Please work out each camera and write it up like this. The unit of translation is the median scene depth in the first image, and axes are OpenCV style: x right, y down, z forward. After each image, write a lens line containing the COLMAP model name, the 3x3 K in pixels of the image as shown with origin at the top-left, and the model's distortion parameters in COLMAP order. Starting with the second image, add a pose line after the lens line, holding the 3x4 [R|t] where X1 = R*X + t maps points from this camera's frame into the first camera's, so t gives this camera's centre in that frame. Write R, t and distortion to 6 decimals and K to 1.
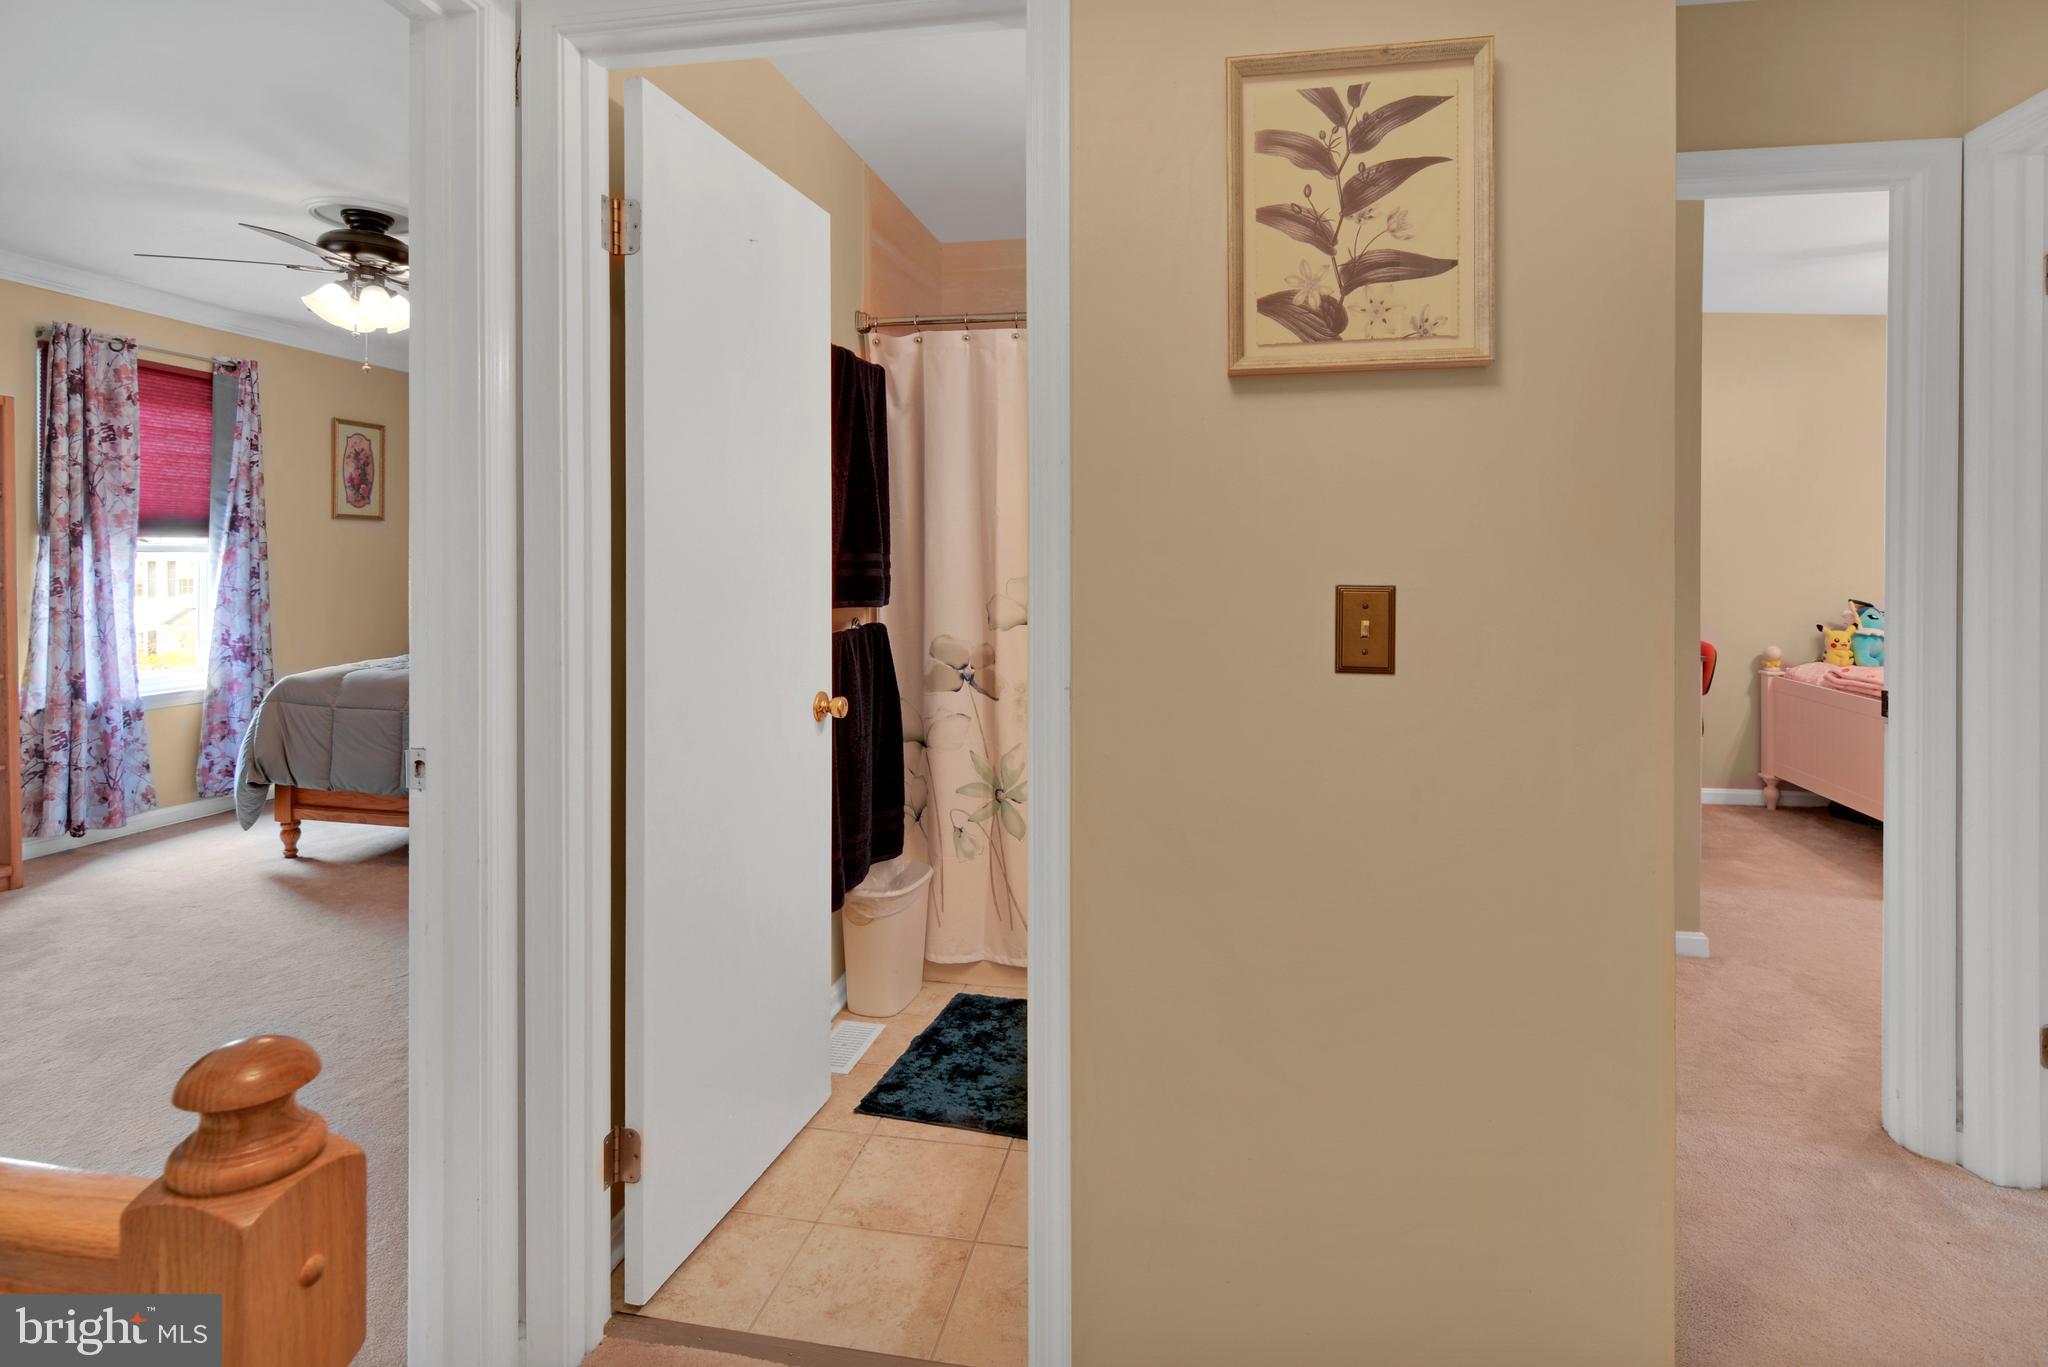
lens RADIAL K [[1022.6, 0, 934.8], [0, 1022.6, 577.5], [0, 0, 1]] dist [0.006304, -0.014018]
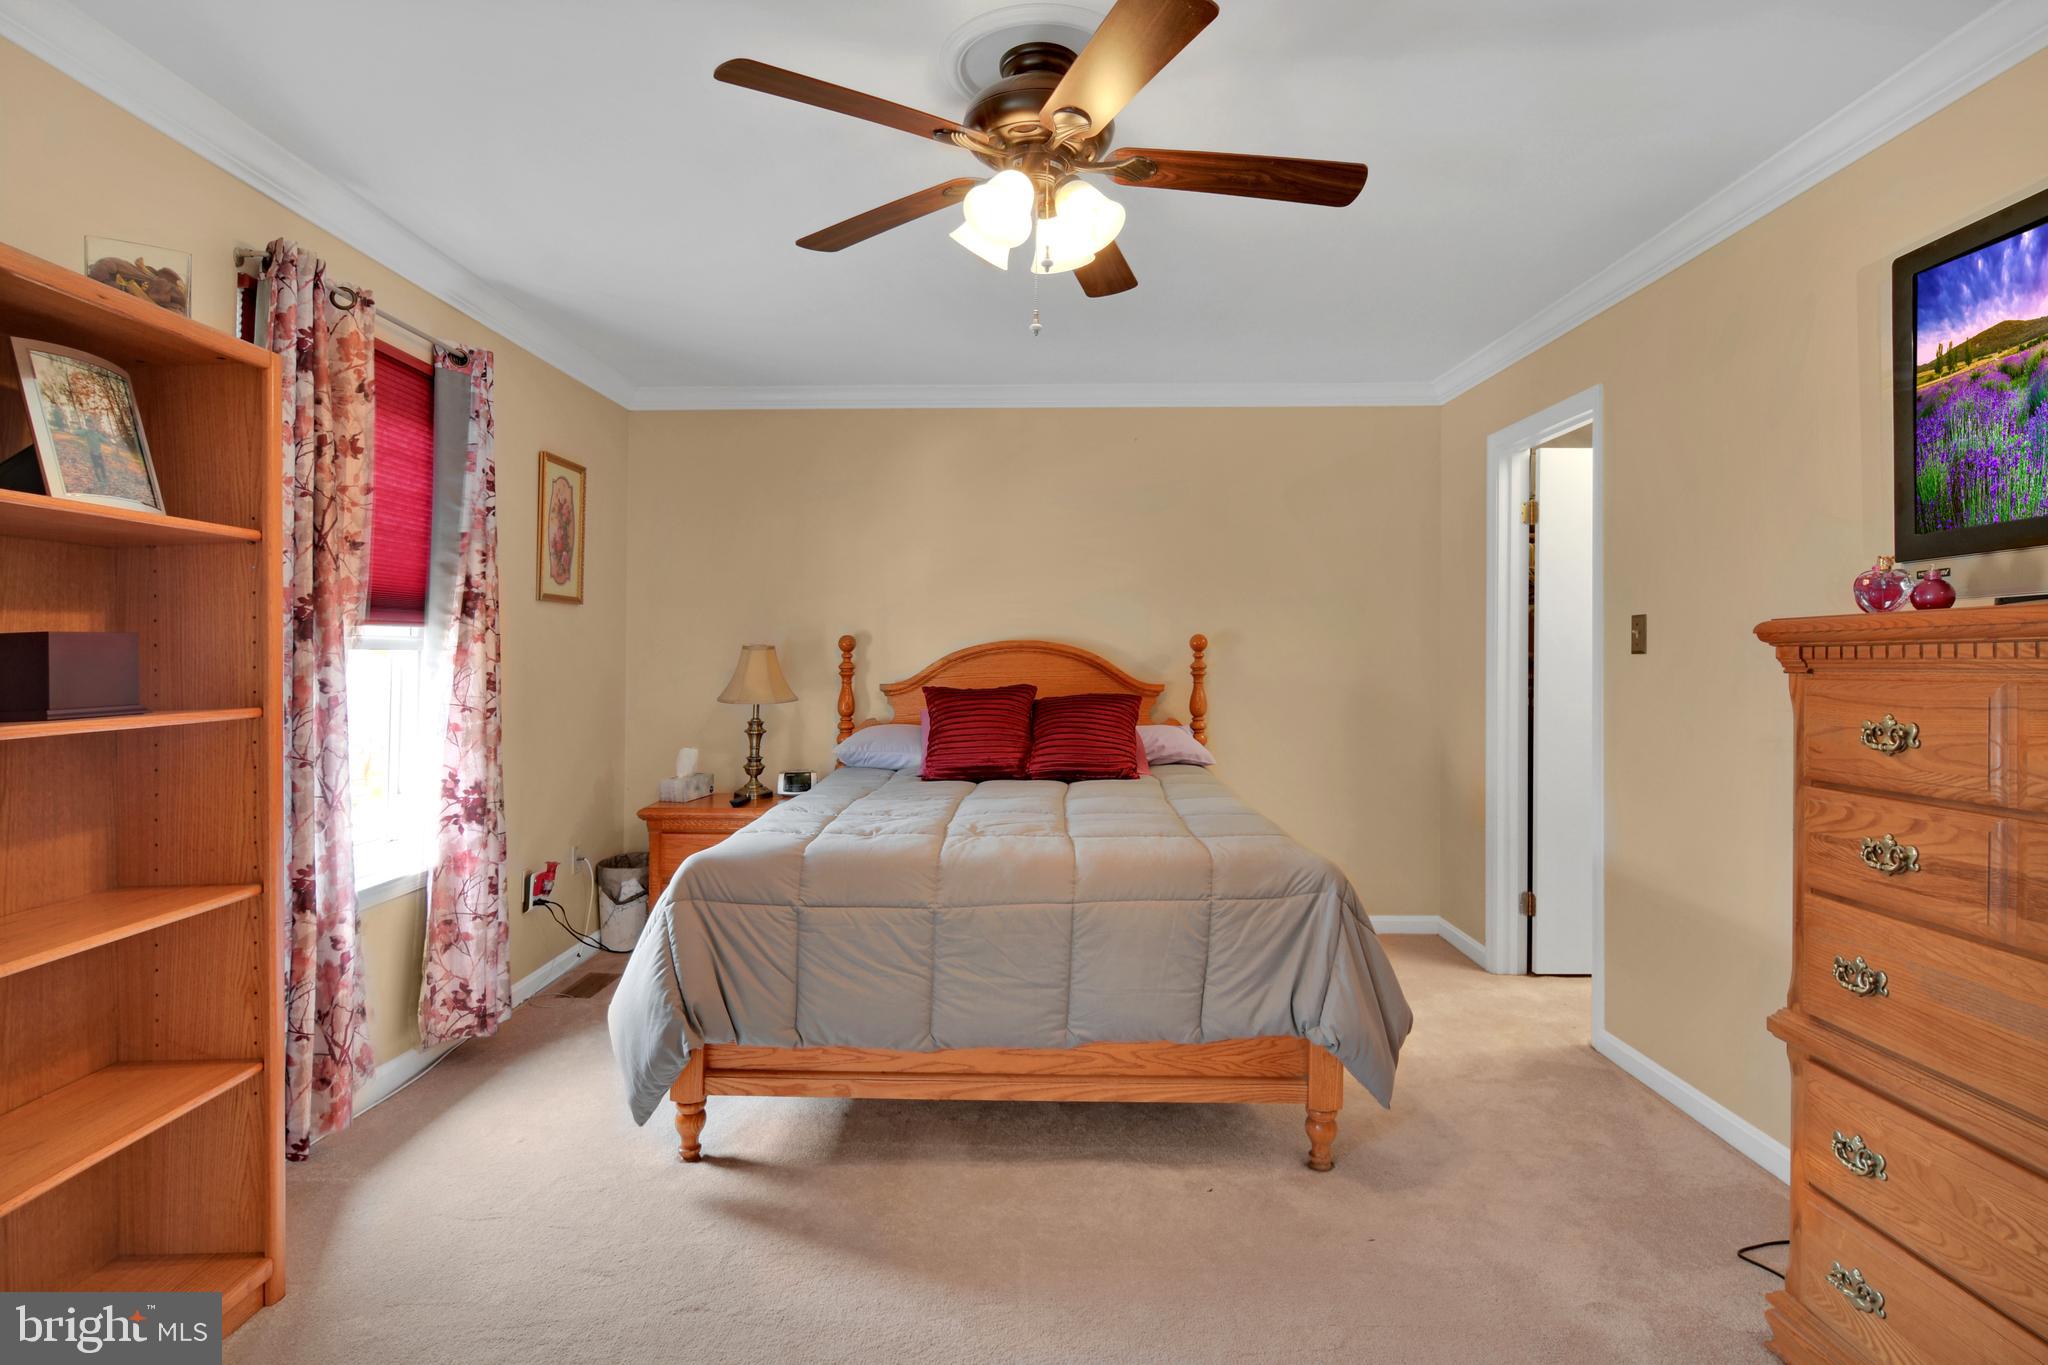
lens RADIAL K [[1022.6, 0, 965.0], [0, 1022.6, 644.4], [0, 0, 1]] dist [0.006304, -0.014018]
pose [[0.978625, 0.004163, 0.205611, -0.519805], [0.001276, 0.999653, -0.026316, -0.010982], [-0.205649, 0.026016, 0.978280, 0.322483]]
